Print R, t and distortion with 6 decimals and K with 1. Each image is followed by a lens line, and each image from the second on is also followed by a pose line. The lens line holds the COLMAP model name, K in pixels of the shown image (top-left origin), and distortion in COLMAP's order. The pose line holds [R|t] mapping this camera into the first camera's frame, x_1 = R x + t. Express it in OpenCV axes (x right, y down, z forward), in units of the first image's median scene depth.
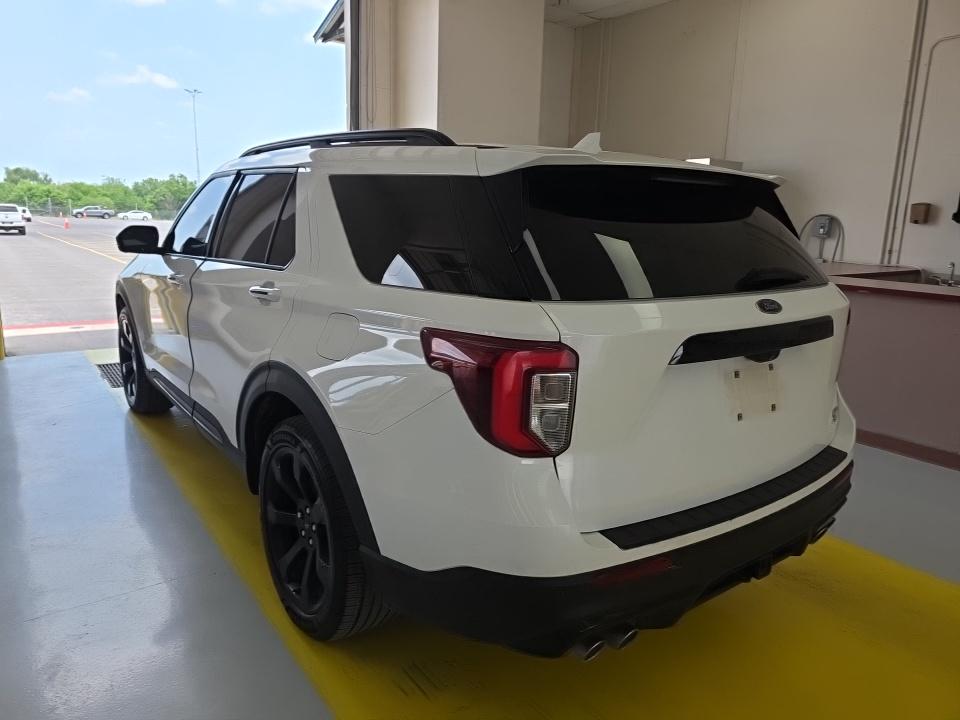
lens RADIAL K [[646.8, 0, 468.3], [0, 646.8, 359.2], [0, 0, 1]] dist [0.058077, -0.053759]
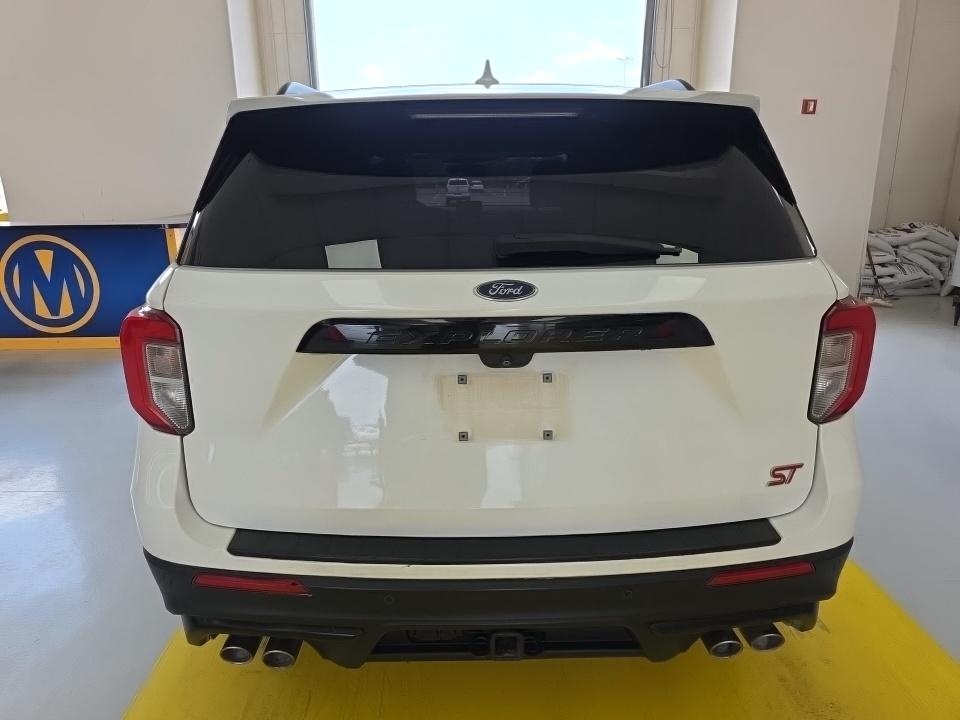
lens RADIAL K [[646.8, 0, 468.3], [0, 646.8, 359.2], [0, 0, 1]] dist [0.058077, -0.053759]
pose [[0.809464, 0.121051, -0.574556, 0.835387], [-0.089941, 0.992533, 0.082399, -0.060427], [0.580240, -0.015023, 0.814307, 0.406725]]
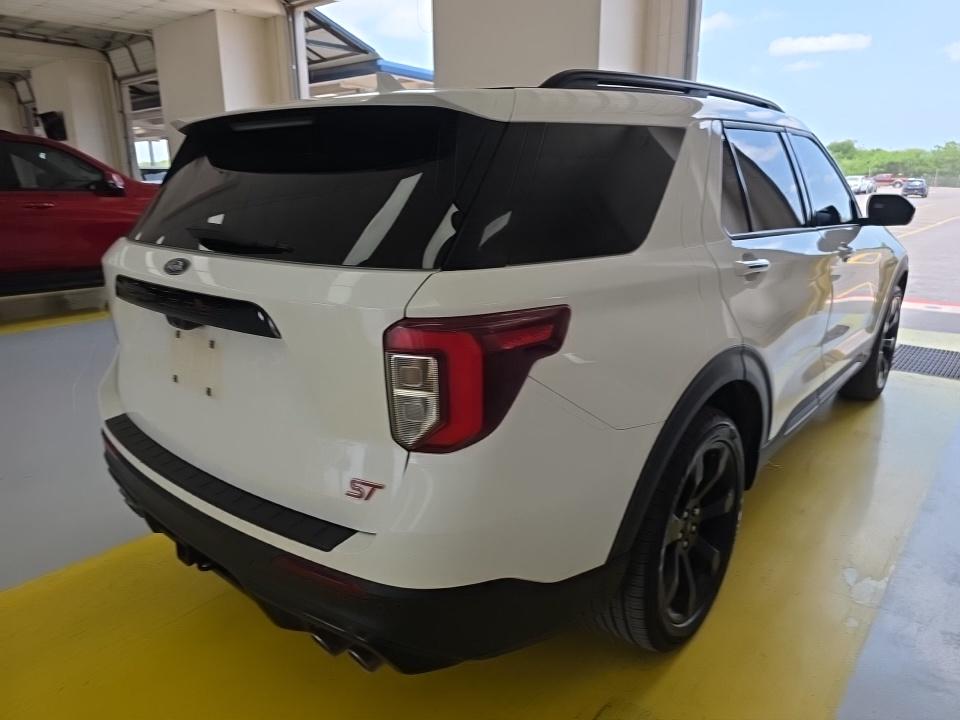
lens RADIAL K [[646.8, 0, 468.3], [0, 646.8, 359.2], [0, 0, 1]] dist [0.058077, -0.053759]
pose [[0.244576, 0.237108, -0.940193, 1.410650], [-0.209360, 0.959682, 0.187561, -0.205794], [0.946758, 0.150966, 0.284356, 1.136843]]
